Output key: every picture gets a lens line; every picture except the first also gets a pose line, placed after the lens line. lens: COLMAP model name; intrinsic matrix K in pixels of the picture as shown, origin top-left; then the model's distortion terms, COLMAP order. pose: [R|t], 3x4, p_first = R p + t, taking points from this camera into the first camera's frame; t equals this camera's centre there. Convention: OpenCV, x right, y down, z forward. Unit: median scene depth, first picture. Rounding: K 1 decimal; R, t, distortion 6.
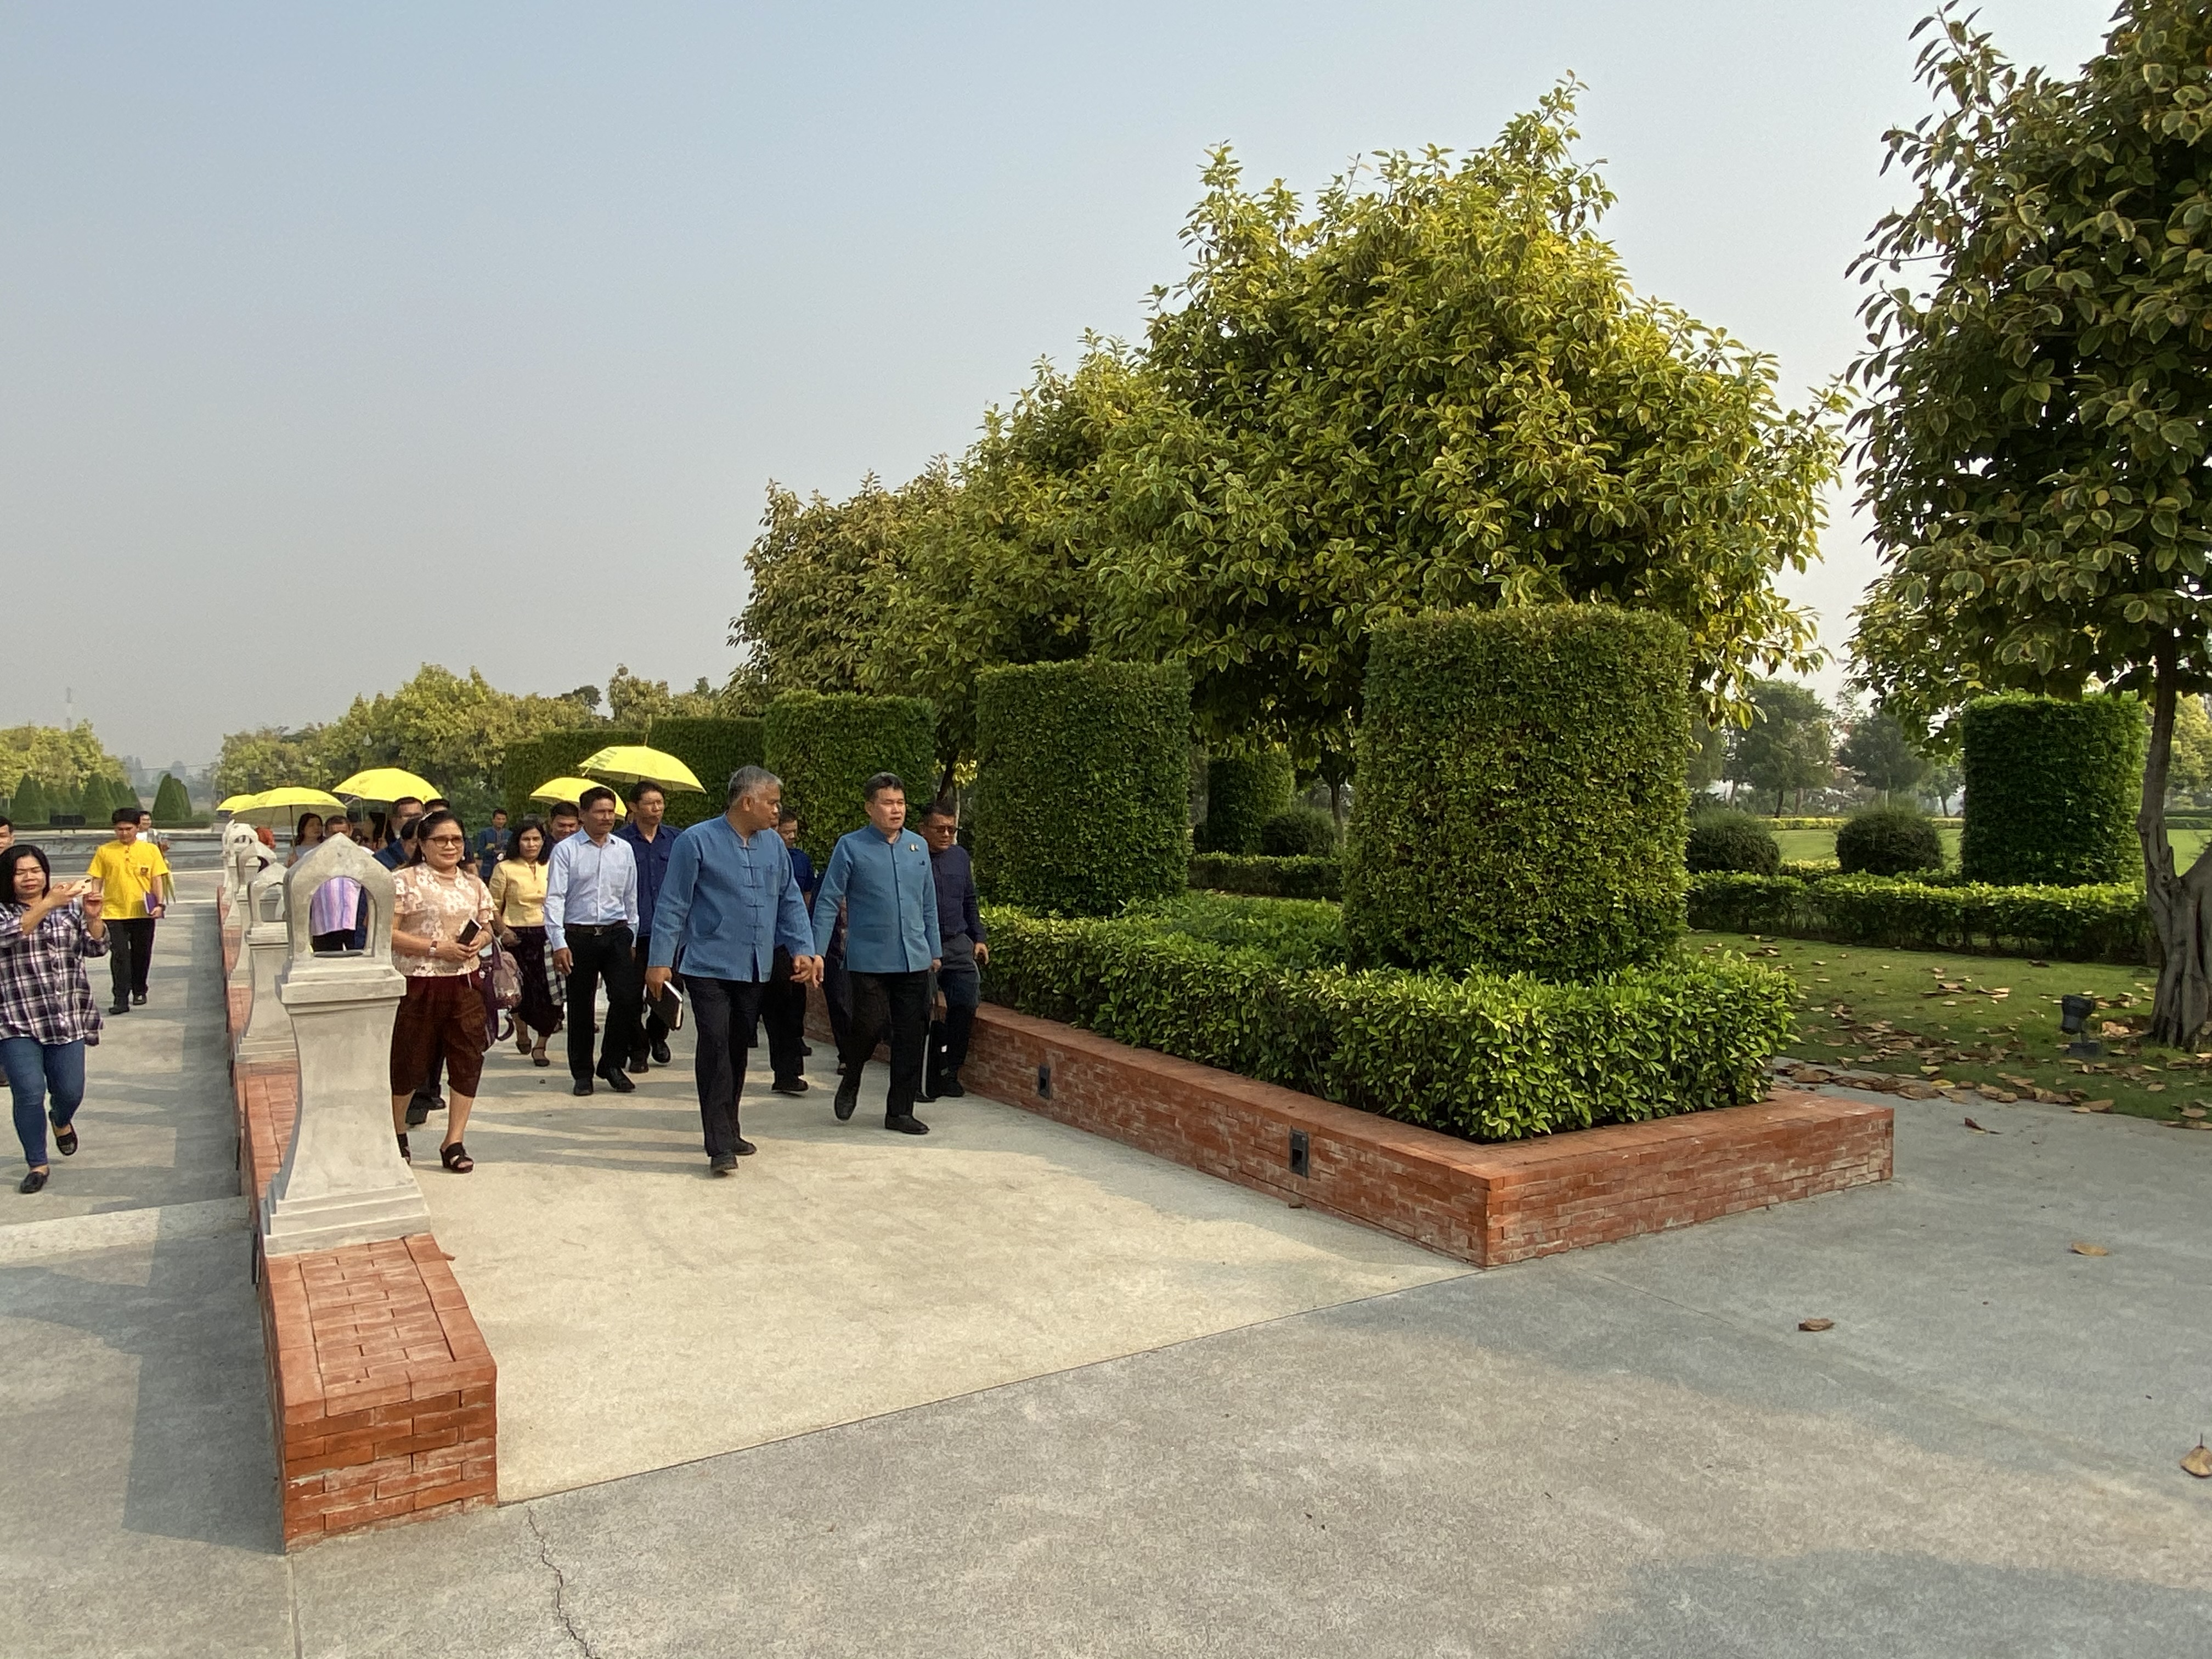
lens RADIAL K [[1423.3, 0, 1106.0], [0, 1423.3, 829.5], [0, 0, 1]] dist [0.073801, -0.092122]
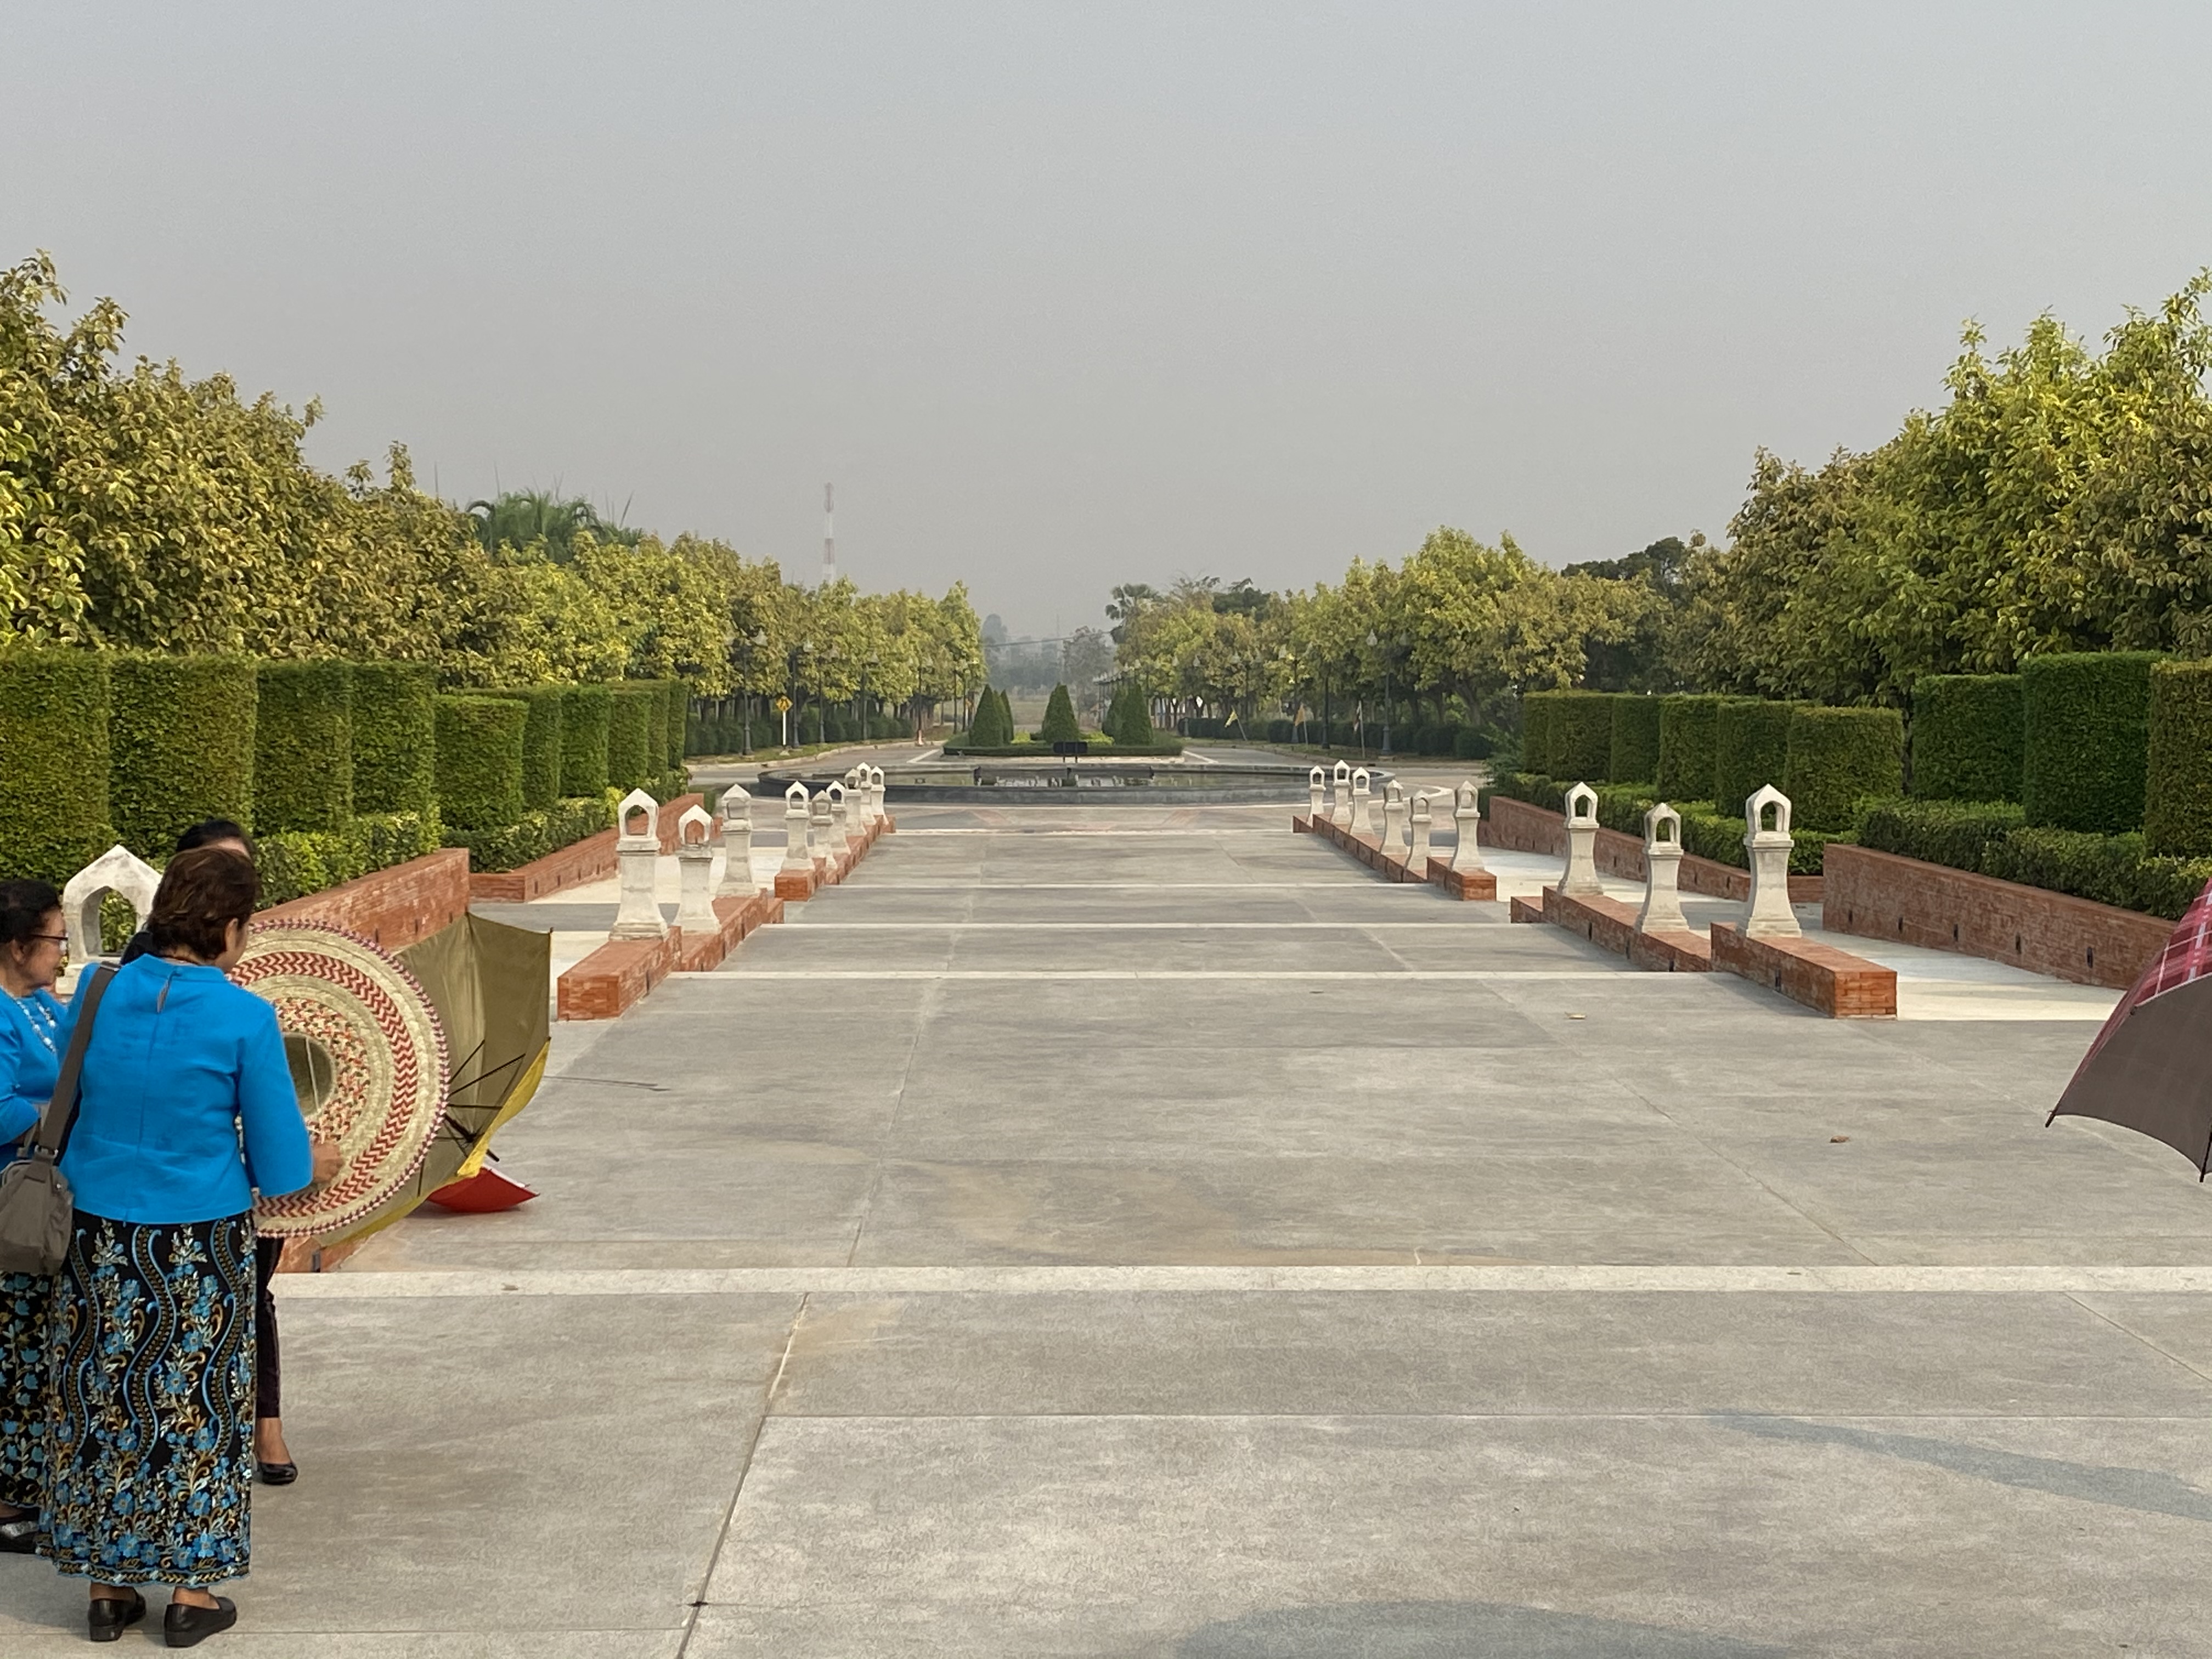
lens RADIAL K [[3322.4, 0, 1106.0], [0, 3322.4, 829.5], [0, 0, 1]] dist [0.095587, -0.204761]
pose [[0.860783, 0.023165, -0.508445, 0.239065], [-0.012066, 0.999612, 0.025115, -0.005816], [0.508829, -0.015483, 0.860728, -0.538516]]
